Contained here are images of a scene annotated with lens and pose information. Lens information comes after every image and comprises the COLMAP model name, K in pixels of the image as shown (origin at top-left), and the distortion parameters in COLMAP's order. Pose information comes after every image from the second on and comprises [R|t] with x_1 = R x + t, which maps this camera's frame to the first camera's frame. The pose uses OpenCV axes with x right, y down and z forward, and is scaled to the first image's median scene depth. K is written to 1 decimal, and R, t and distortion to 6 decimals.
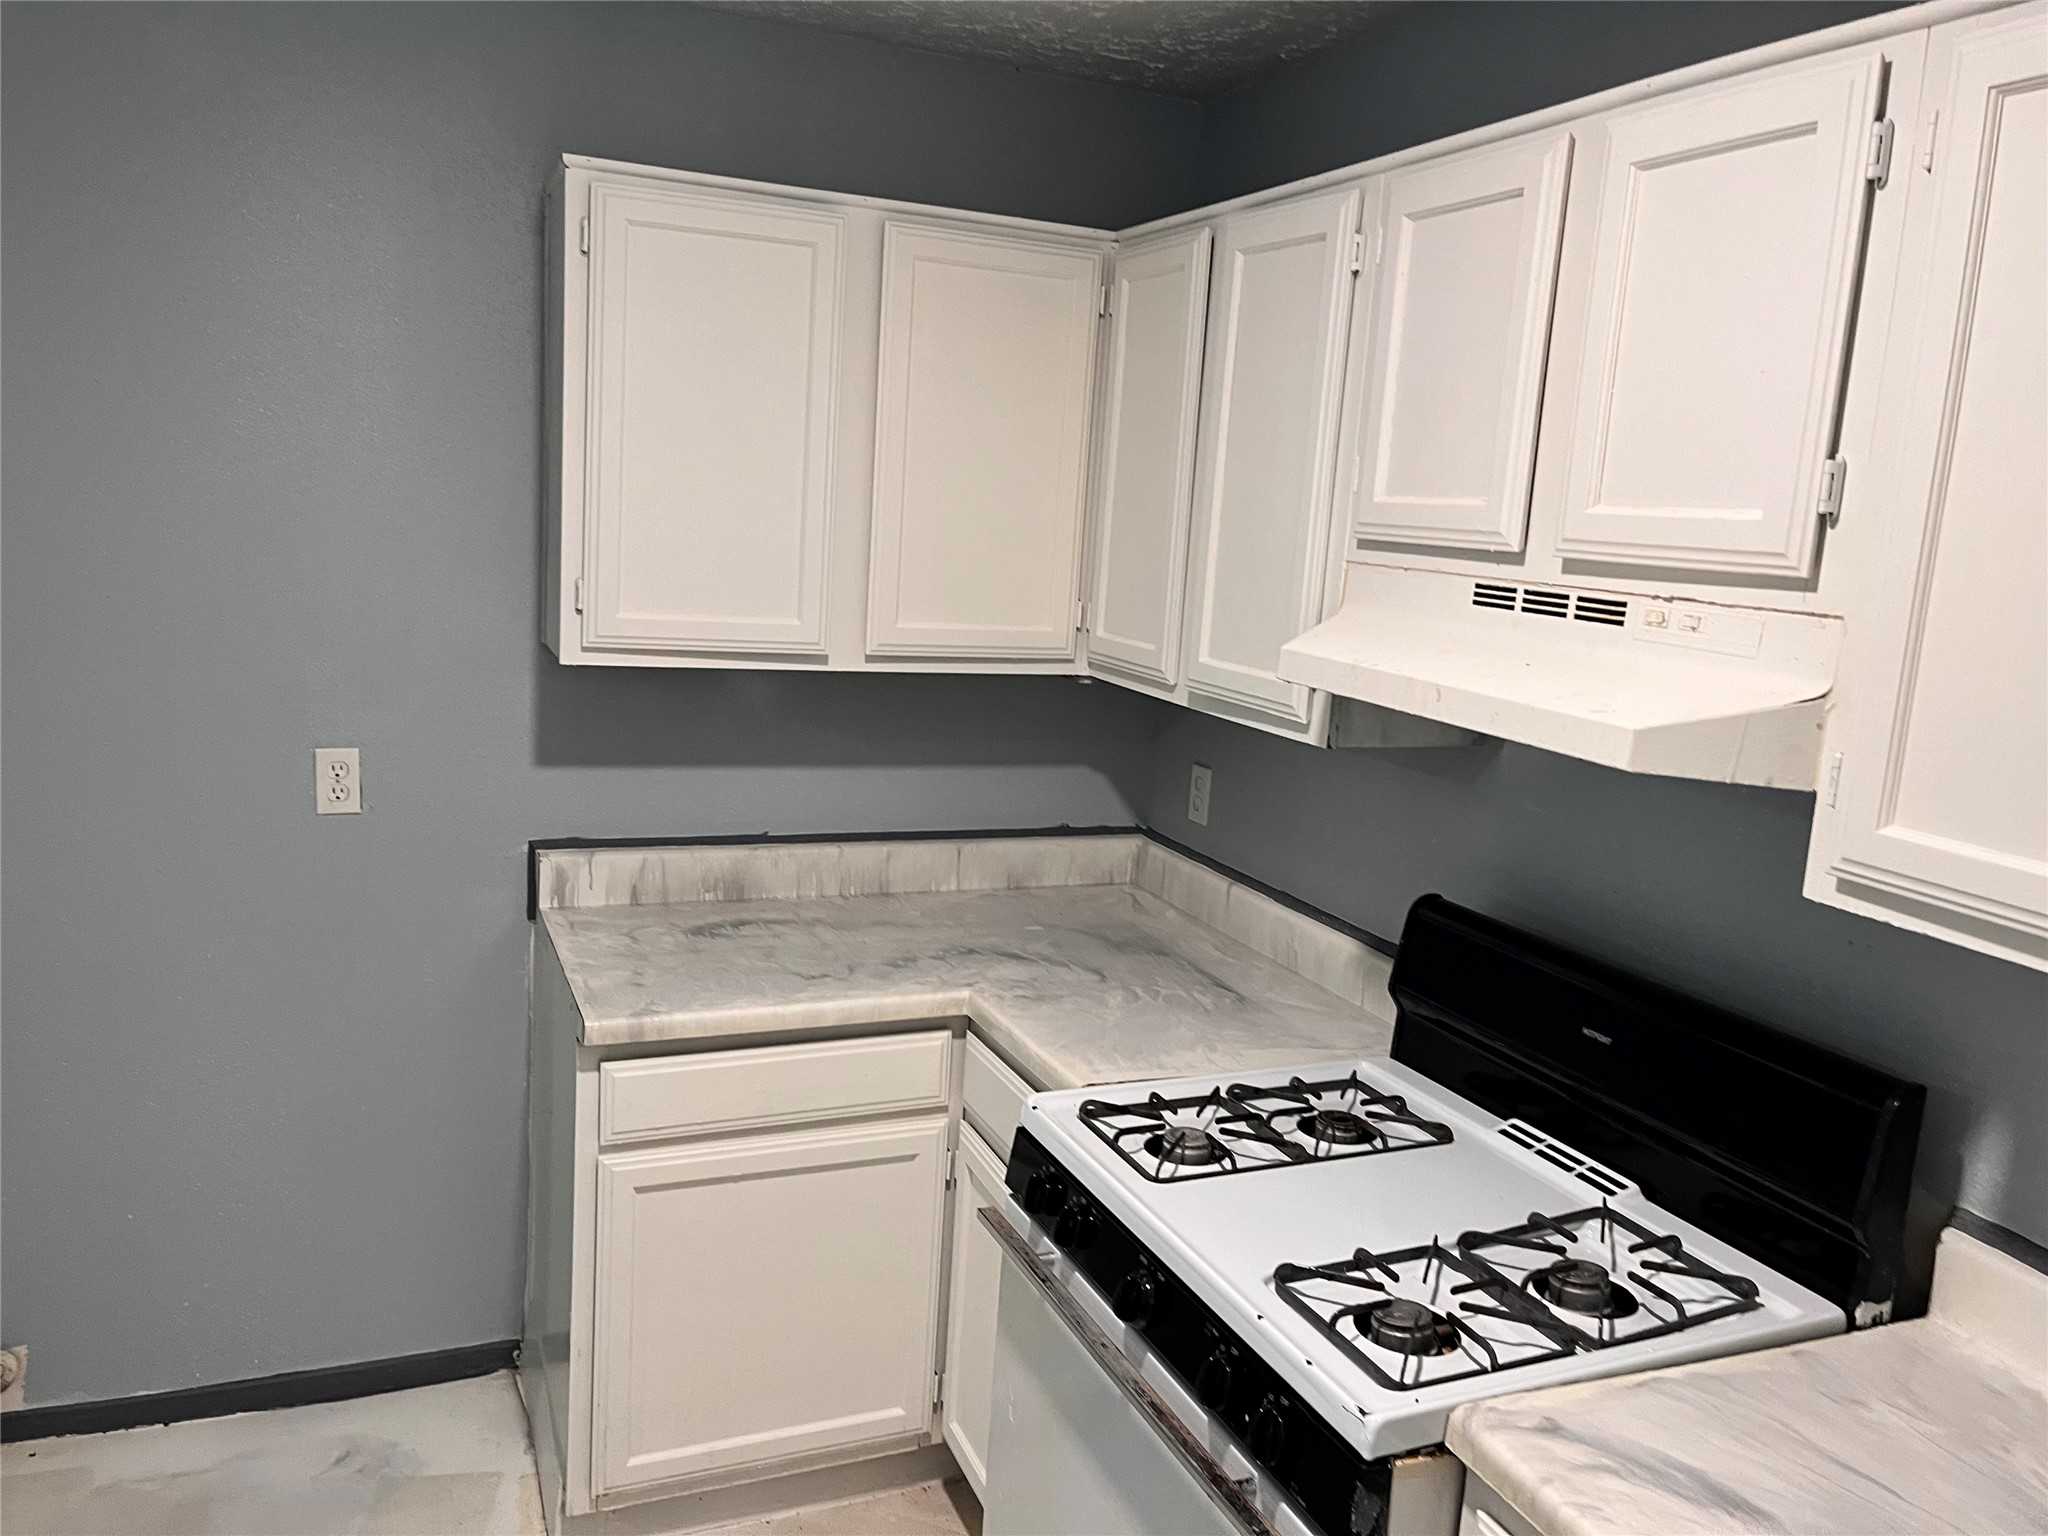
lens RADIAL K [[1548.7, 0, 1020.9], [0, 1548.7, 764.0], [0, 0, 1]] dist [0.051521, -0.027155]
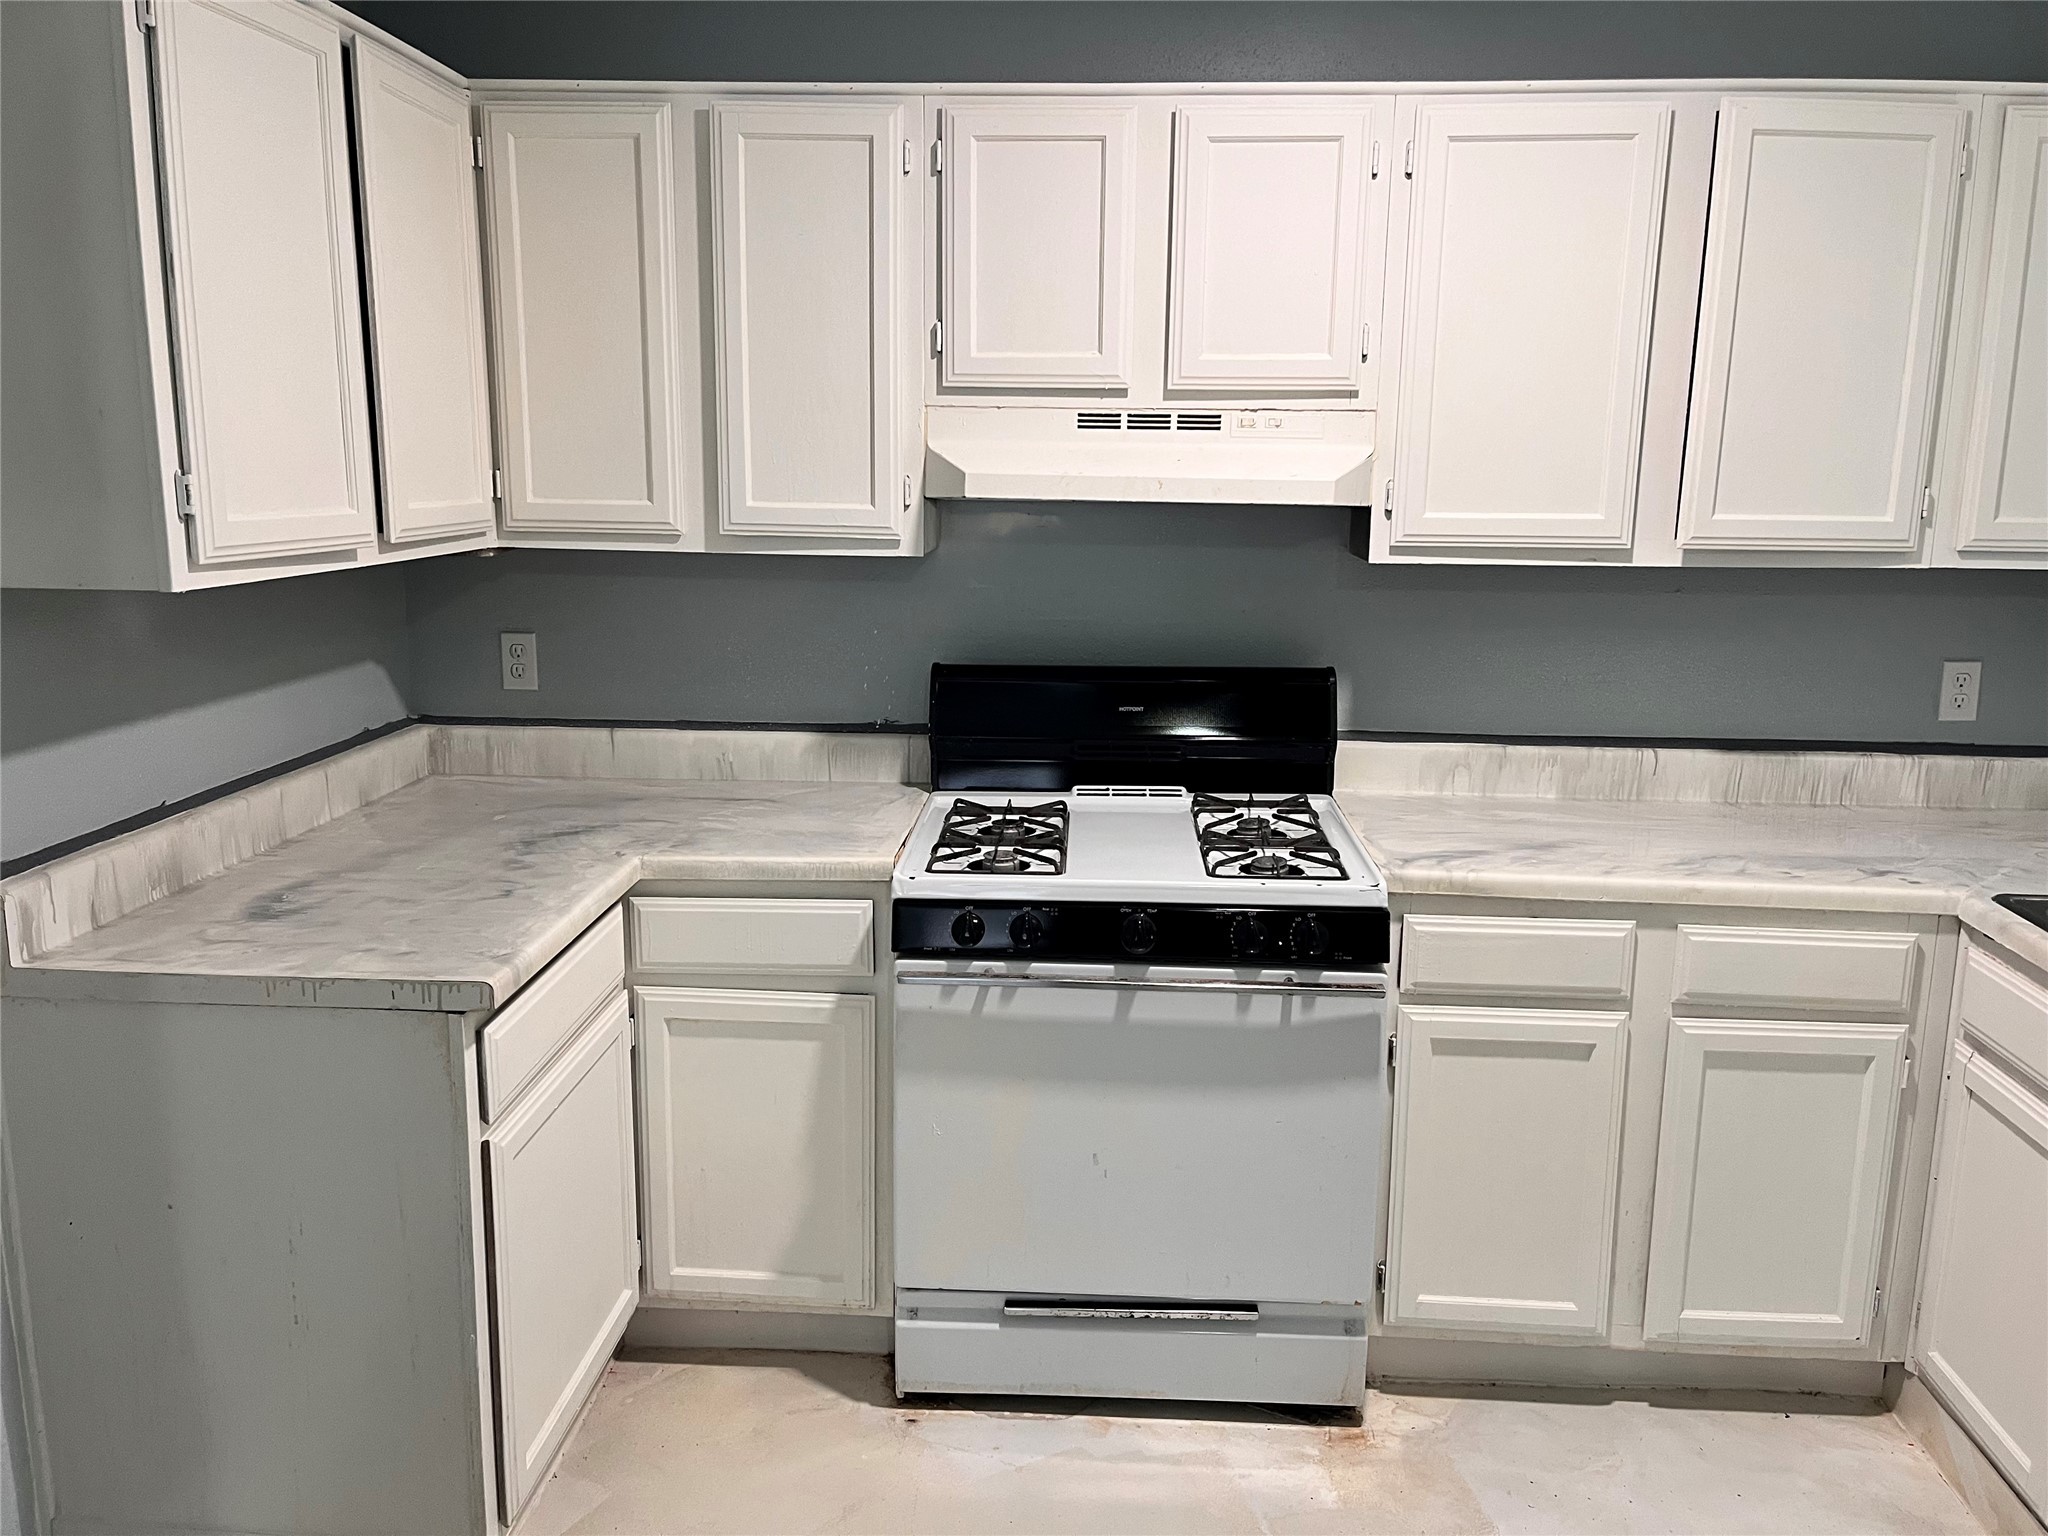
lens RADIAL K [[1548.7, 0, 1027.7], [0, 1548.7, 762.1], [0, 0, 1]] dist [0.051521, -0.027155]
pose [[0.434859, -0.234287, 0.869487, -0.860054], [0.170762, 0.969497, 0.175831, -0.051979], [-0.884159, 0.072013, 0.461602, 0.329054]]
